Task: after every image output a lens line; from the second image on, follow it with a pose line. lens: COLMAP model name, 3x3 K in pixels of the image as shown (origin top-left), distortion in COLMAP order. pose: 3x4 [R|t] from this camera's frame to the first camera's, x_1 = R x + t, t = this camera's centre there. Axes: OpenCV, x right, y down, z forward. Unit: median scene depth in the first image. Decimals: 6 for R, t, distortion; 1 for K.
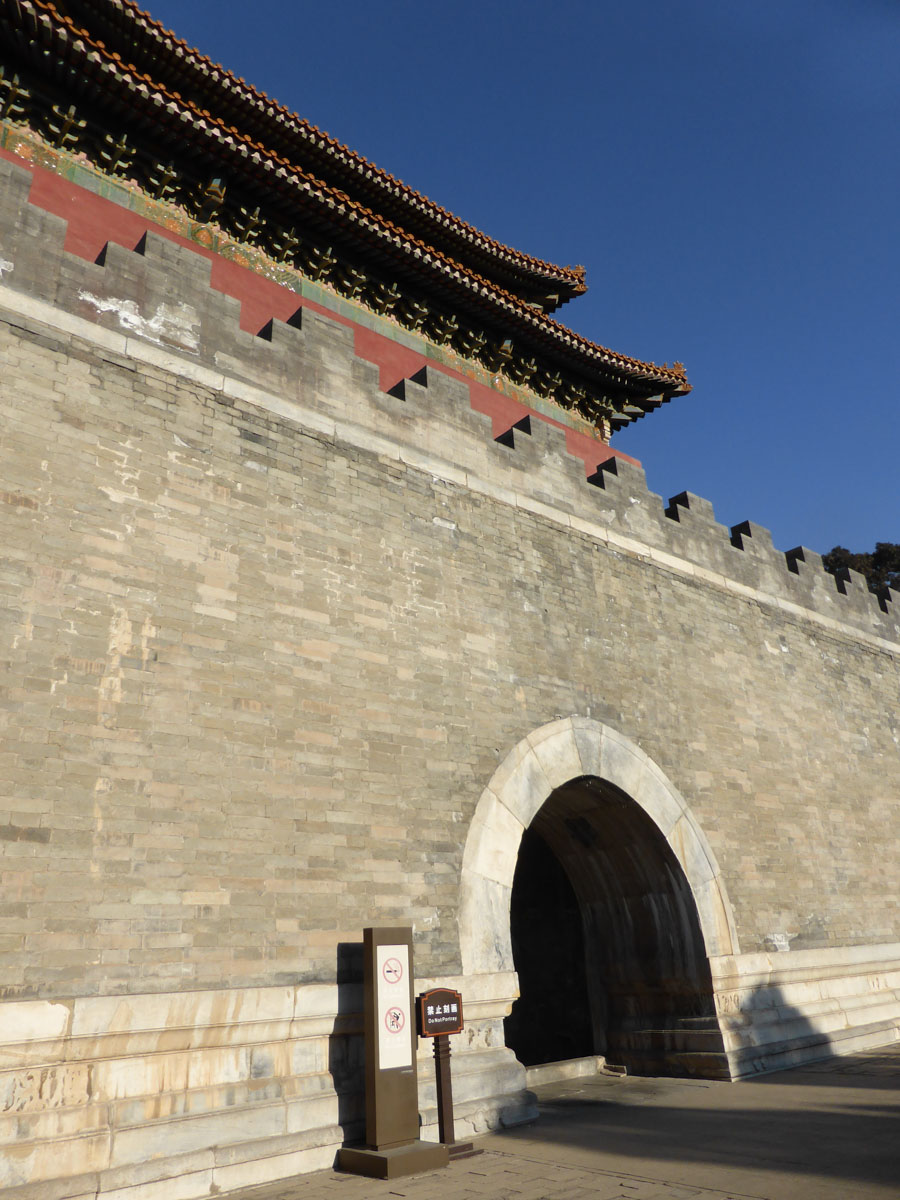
lens RADIAL K [[880.1, 0, 454.3], [0, 880.1, 604.1], [0, 0, 1]] dist [-0.094421, 0.139992]
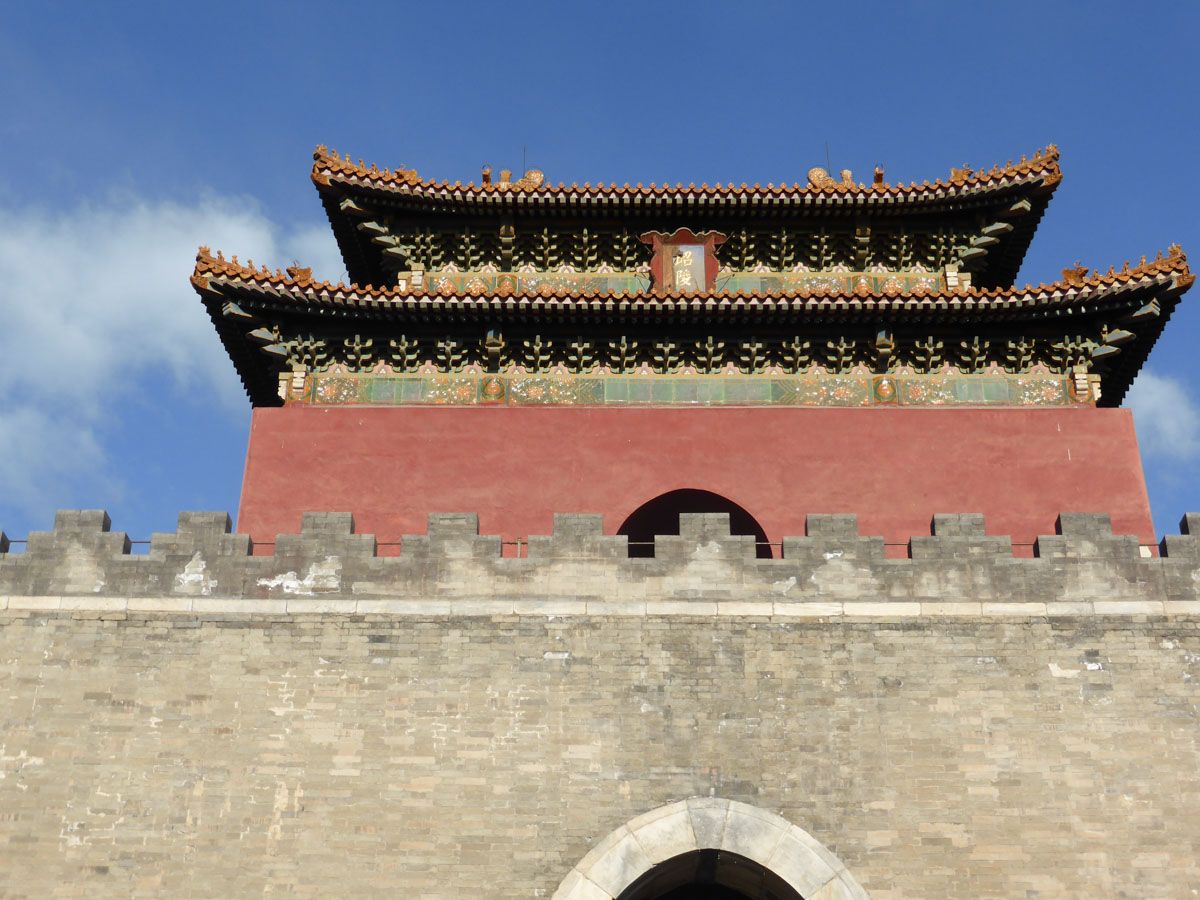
lens RADIAL K [[1776.5, 0, 595.5], [0, 1776.5, 468.7], [0, 0, 1]] dist [-0.140638, 0.409518]
pose [[0.749030, -0.259135, -0.609757, 1.684371], [0.202843, 0.965837, -0.161288, 0.067715], [0.630721, -0.002876, 0.776005, -0.906648]]
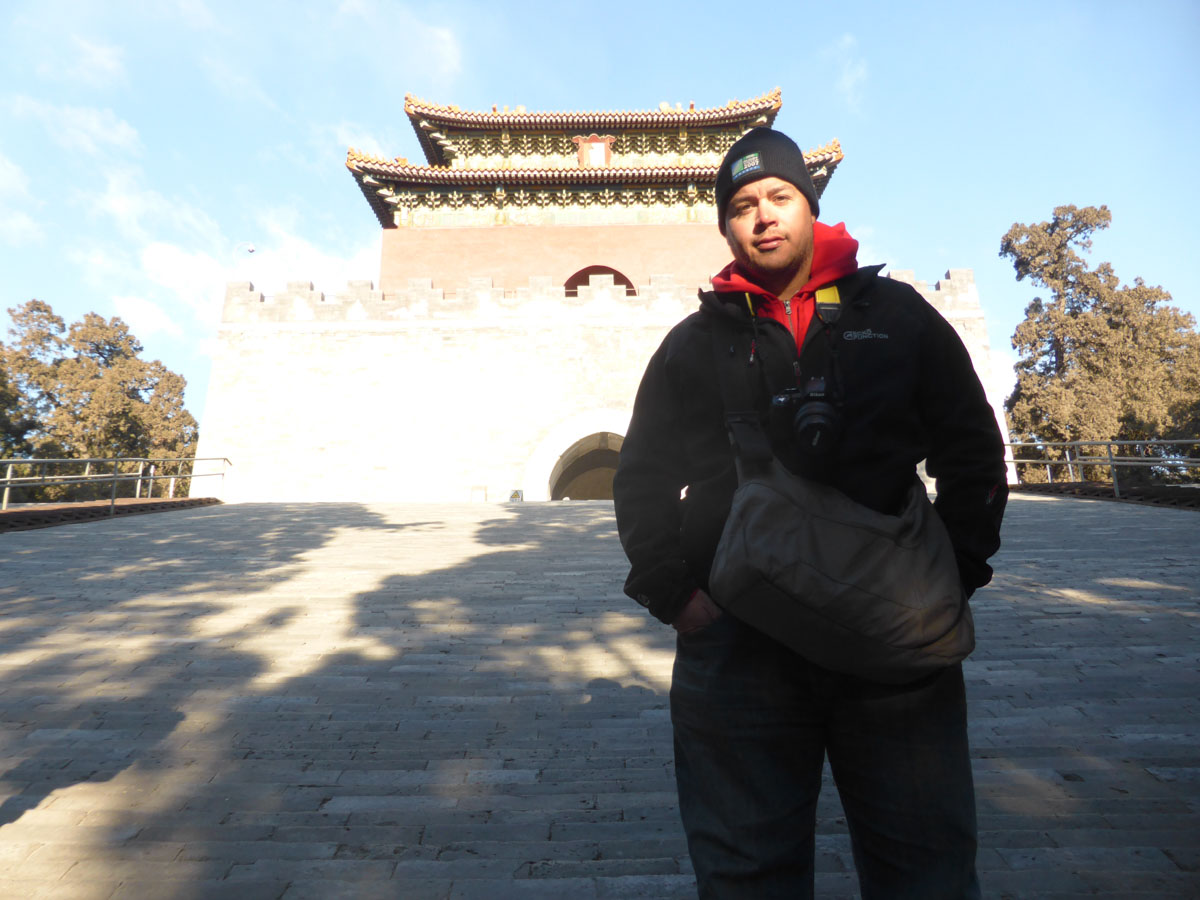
lens RADIAL K [[871.1, 0, 605.5], [0, 871.1, 461.6], [0, 0, 1]] dist [-0.061051, 0.078267]
pose [[0.768629, -0.139372, -0.624328, 1.802216], [0.226403, 0.972076, 0.061730, 0.141716], [0.598290, -0.188797, 0.778720, -0.966114]]
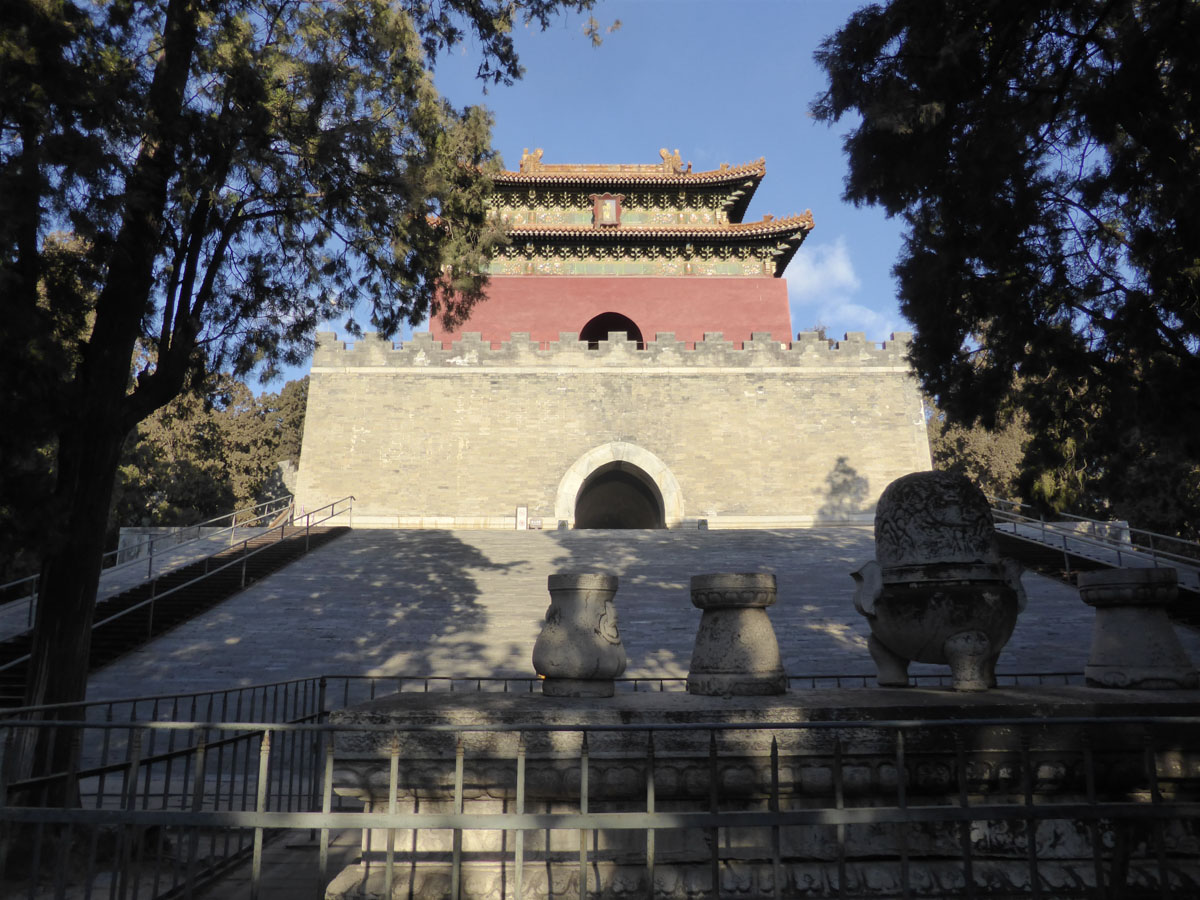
lens RADIAL K [[872.9, 0, 611.6], [0, 872.9, 461.1], [0, 0, 1]] dist [-0.078626, 0.075724]
pose [[0.789712, -0.094160, -0.606208, 2.181827], [0.207033, 0.971086, 0.118870, -0.187520], [0.577487, -0.219378, 0.786373, -1.558568]]
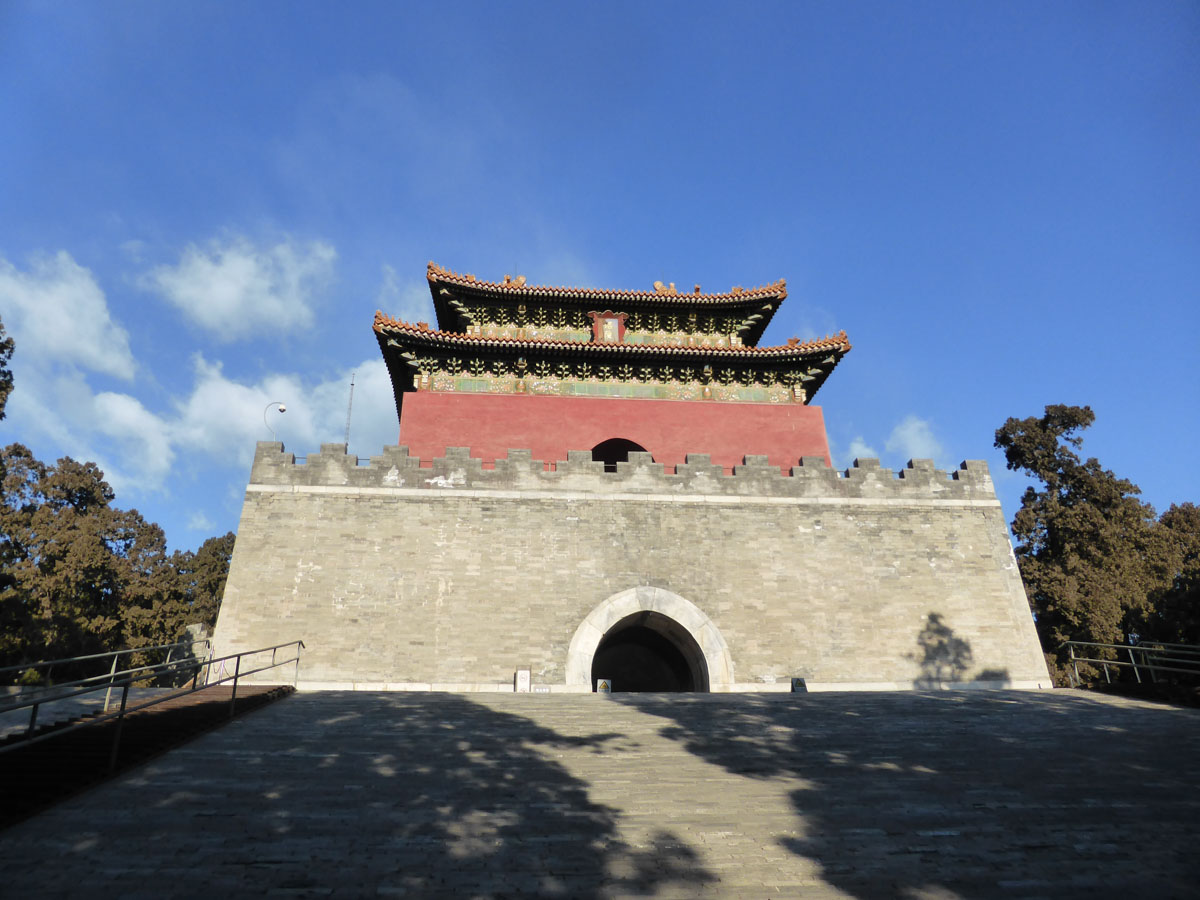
lens RADIAL K [[875.0, 0, 607.6], [0, 875.0, 476.7], [0, 0, 1]] dist [-0.070361, 0.089270]
pose [[0.835455, -0.200116, -0.511829, 1.479500], [0.193671, 0.978805, -0.066568, -0.023948], [0.514302, -0.043512, 0.856505, -1.168615]]
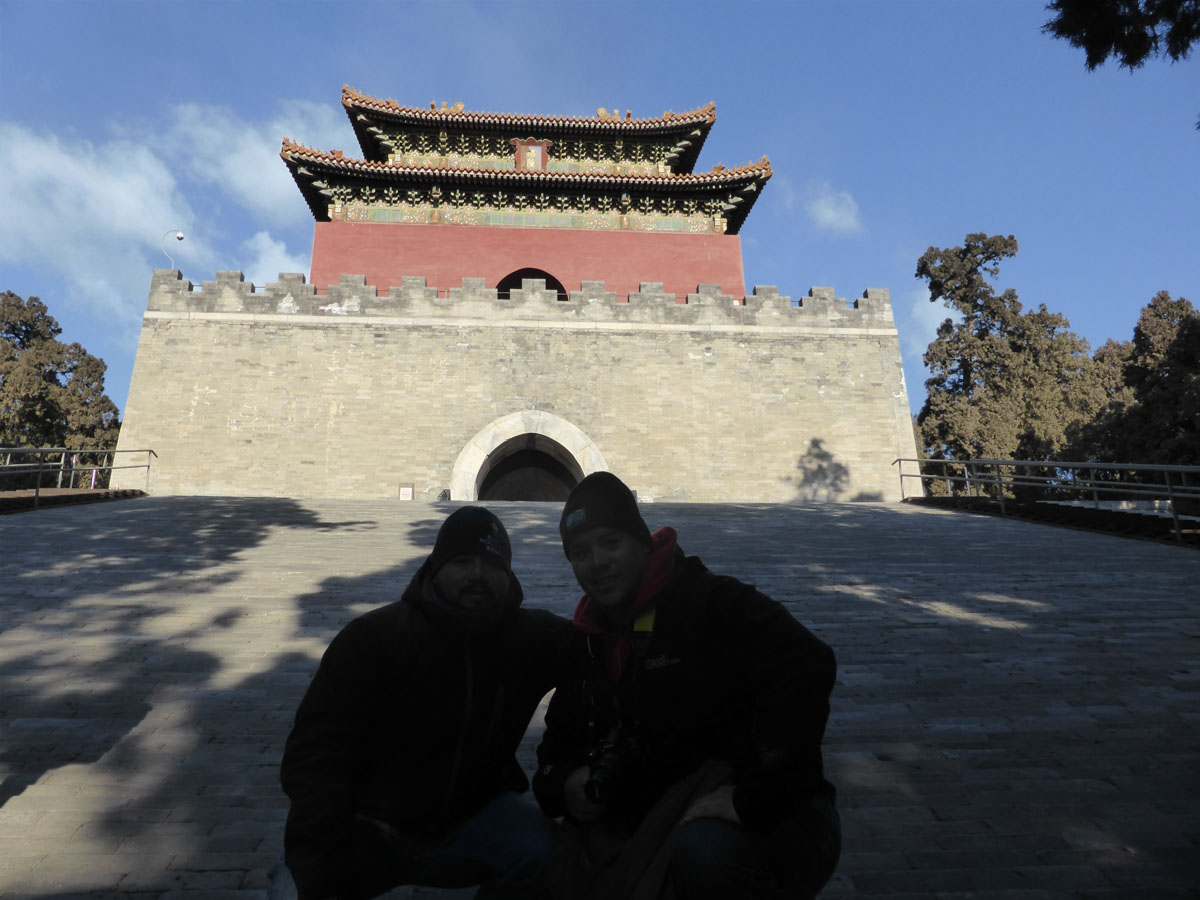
lens RADIAL K [[871.9, 0, 605.0], [0, 871.9, 464.9], [0, 0, 1]] dist [-0.069876, 0.085518]
pose [[0.820800, -0.110988, -0.560330, 1.847886], [0.191202, 0.977739, 0.086416, 0.121602], [0.538265, -0.178067, 0.823749, -1.011021]]
